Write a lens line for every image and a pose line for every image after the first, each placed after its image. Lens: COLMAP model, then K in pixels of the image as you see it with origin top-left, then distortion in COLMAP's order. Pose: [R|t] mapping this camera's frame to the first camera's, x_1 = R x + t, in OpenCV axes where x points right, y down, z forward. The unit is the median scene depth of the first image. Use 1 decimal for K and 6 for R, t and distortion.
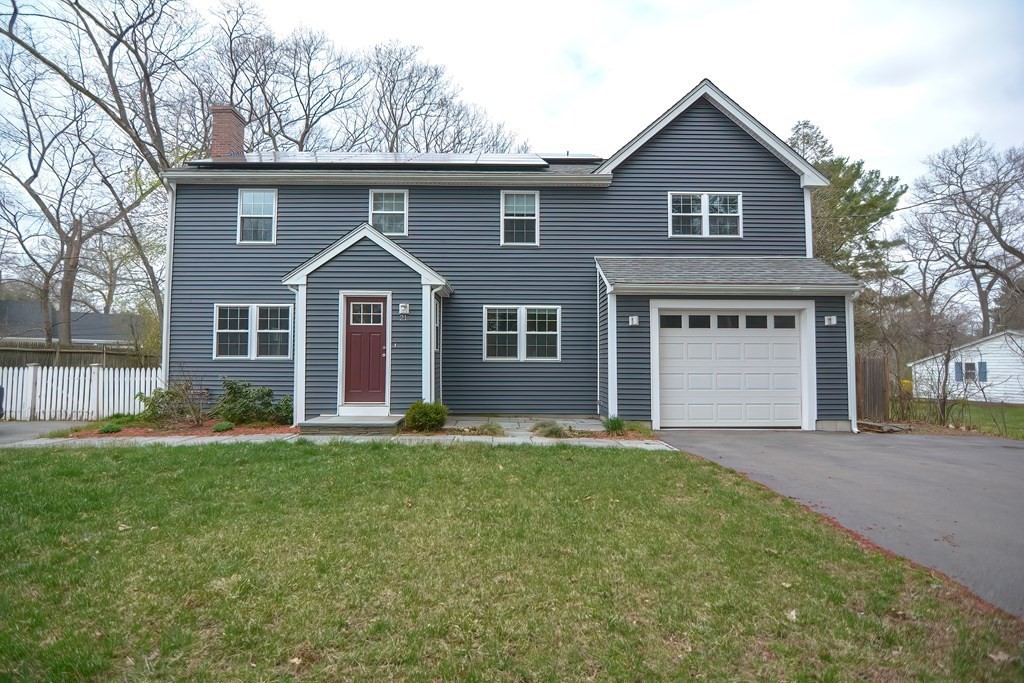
lens RADIAL K [[469.3, 0, 511.7], [0, 469.3, 350.2], [0, 0, 1]] dist [0.001957, -0.007995]
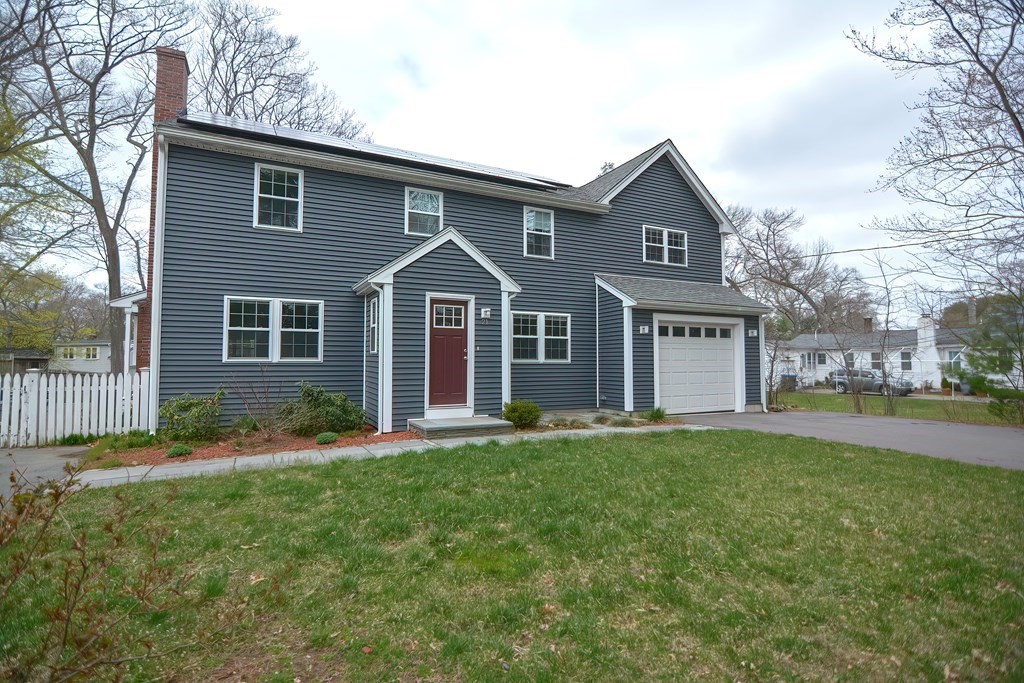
lens RADIAL K [[487.0, 0, 512.0], [0, 487.0, 341.5], [0, 0, 1]] dist [0.001839, -0.009752]
pose [[0.900701, 0.014705, 0.434190, -0.585091], [-0.006505, 0.999771, -0.020365, -0.003631], [-0.434390, 0.015519, 0.900591, 0.002470]]
